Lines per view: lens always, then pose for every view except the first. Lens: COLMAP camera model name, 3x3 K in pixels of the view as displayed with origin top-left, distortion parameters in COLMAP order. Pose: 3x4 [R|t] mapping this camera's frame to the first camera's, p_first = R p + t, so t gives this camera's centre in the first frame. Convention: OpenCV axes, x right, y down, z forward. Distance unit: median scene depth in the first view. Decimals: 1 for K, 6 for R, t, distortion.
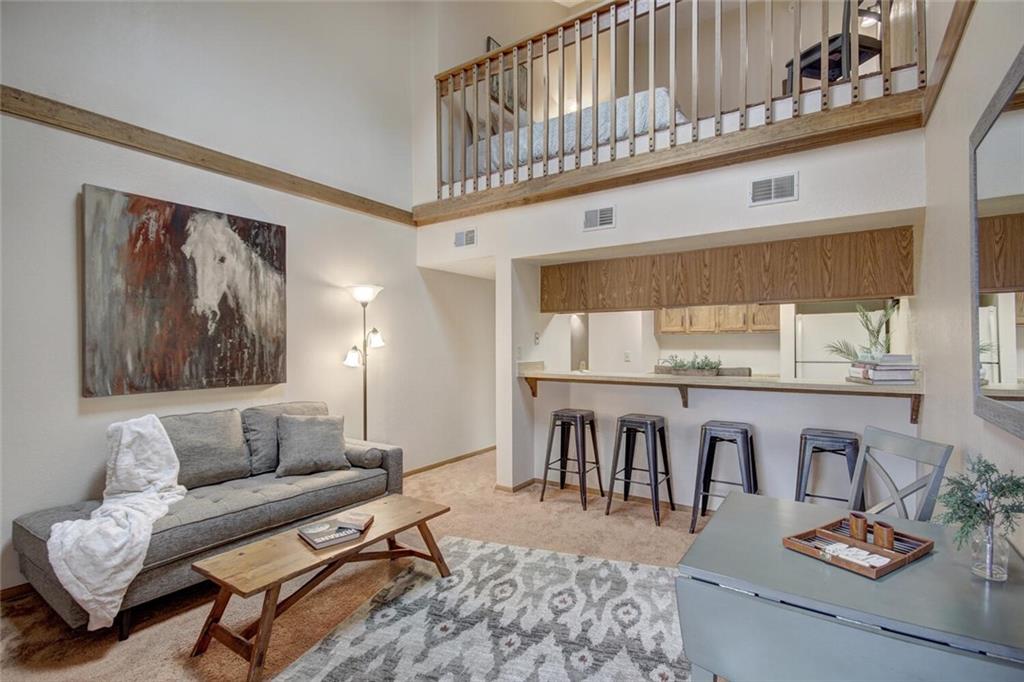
lens RADIAL K [[479.3, 0, 512.9], [0, 479.3, 347.5], [0, 0, 1]] dist [-0.000913, 0.000060]
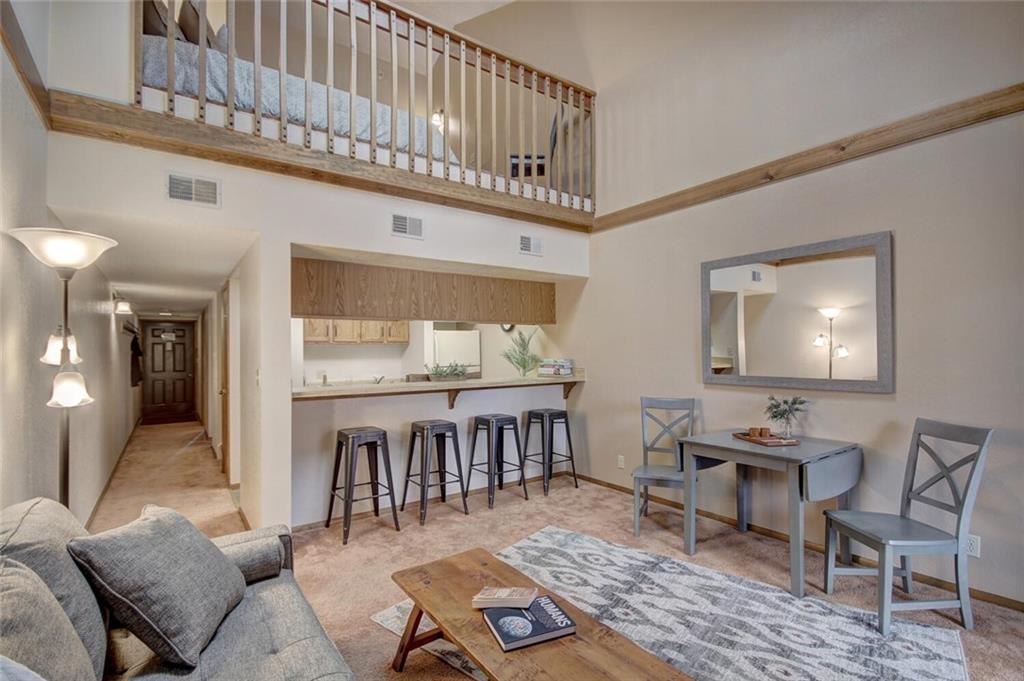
lens RADIAL K [[467.3, 0, 511.5], [0, 467.3, 345.9], [0, 0, 1]] dist [0.005375, -0.000766]
pose [[0.342878, 0.008029, 0.939345, -0.760549], [0.012937, 0.999828, -0.013268, -0.011033], [-0.939291, 0.016701, 0.342716, 0.560417]]
